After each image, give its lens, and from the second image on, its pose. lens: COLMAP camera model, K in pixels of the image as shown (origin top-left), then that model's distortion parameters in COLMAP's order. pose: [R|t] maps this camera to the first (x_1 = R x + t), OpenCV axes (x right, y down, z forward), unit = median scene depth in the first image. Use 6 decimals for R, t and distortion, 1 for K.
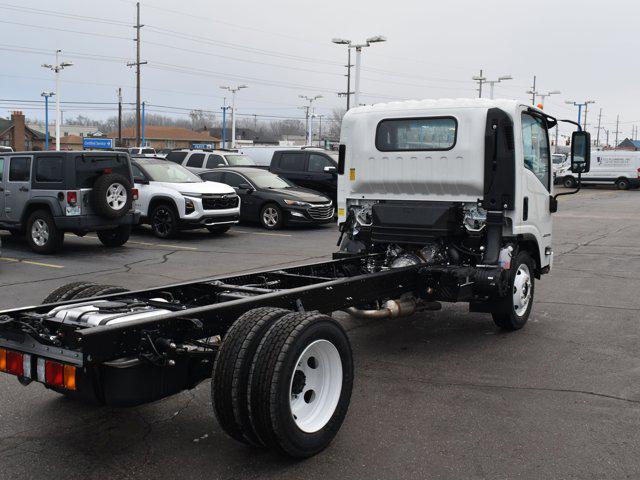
lens RADIAL K [[747.2, 0, 320.2], [0, 747.2, 241.5], [0, 0, 1]] dist [-0.068612, 0.000000]
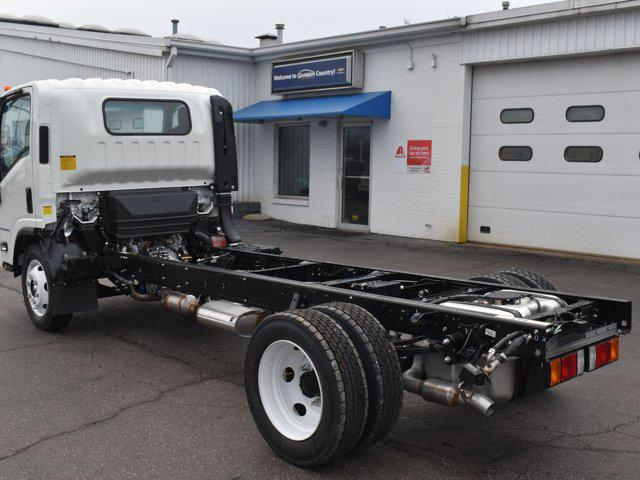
lens RADIAL K [[747.2, 0, 321.5], [0, 747.2, 240.0], [0, 0, 1]] dist [-0.068612, 0.000000]
pose [[0.253725, -0.119401, 0.959879, -0.702385], [0.103994, 0.989967, 0.095655, -0.056720], [-0.961670, 0.075551, 0.263596, 0.542132]]
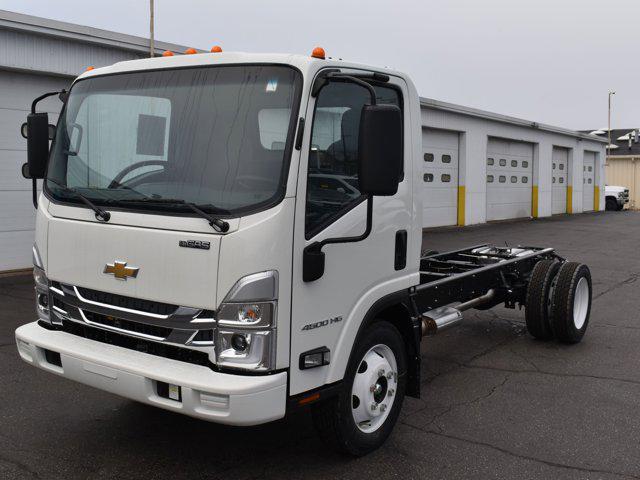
lens RADIAL K [[747.2, 0, 325.2], [0, 747.2, 236.3], [0, 0, 1]] dist [-0.068612, 0.000000]
pose [[-0.999534, -0.029507, 0.007846, 0.097923], [-0.027511, 0.981835, 0.187730, -0.171838], [-0.013242, 0.187426, -0.982189, 1.654570]]
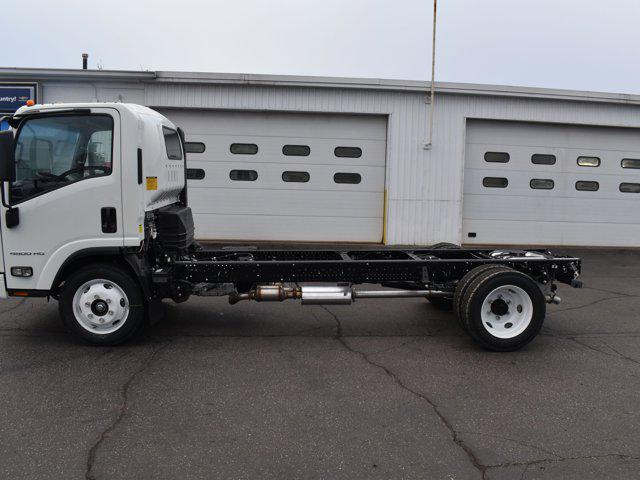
lens RADIAL K [[561.4, 0, 319.8], [0, 561.4, 242.5], [0, 0, 1]] dist [-0.098096, 0.015019]
pose [[-0.620044, -0.115990, 0.775945, -0.620357], [0.052321, 0.980697, 0.188405, -0.139633], [-0.782820, 0.157418, -0.602007, 1.295728]]
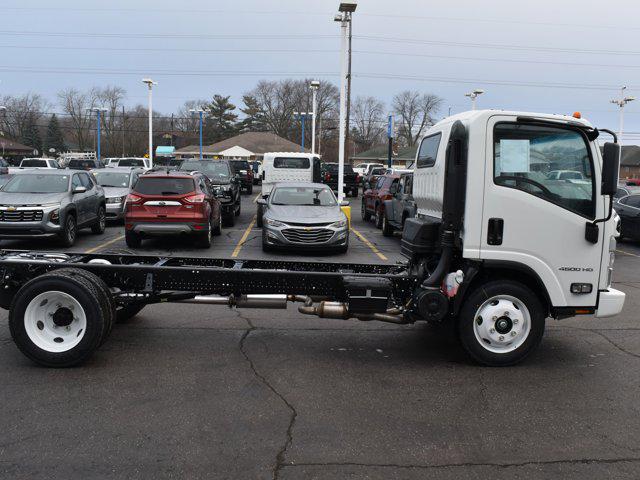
lens RADIAL K [[626.6, 0, 321.4], [0, 626.6, 240.1], [0, 0, 1]] dist [-0.082968, 0.000000]
pose [[0.600948, 0.088277, -0.794398, 0.702779], [-0.103323, 0.994123, 0.032310, -0.034813], [0.792582, 0.062664, 0.606537, 0.364997]]
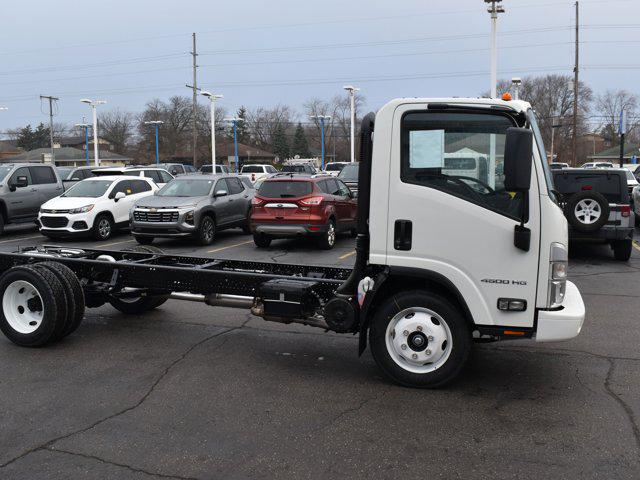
lens RADIAL K [[626.6, 0, 325.5], [0, 626.6, 239.5], [0, 0, 1]] dist [-0.082968, 0.000000]
pose [[0.258106, 0.091111, -0.961811, 0.844844], [-0.102273, 0.992526, 0.066575, -0.071414], [0.960688, 0.081184, 0.265495, 0.705750]]
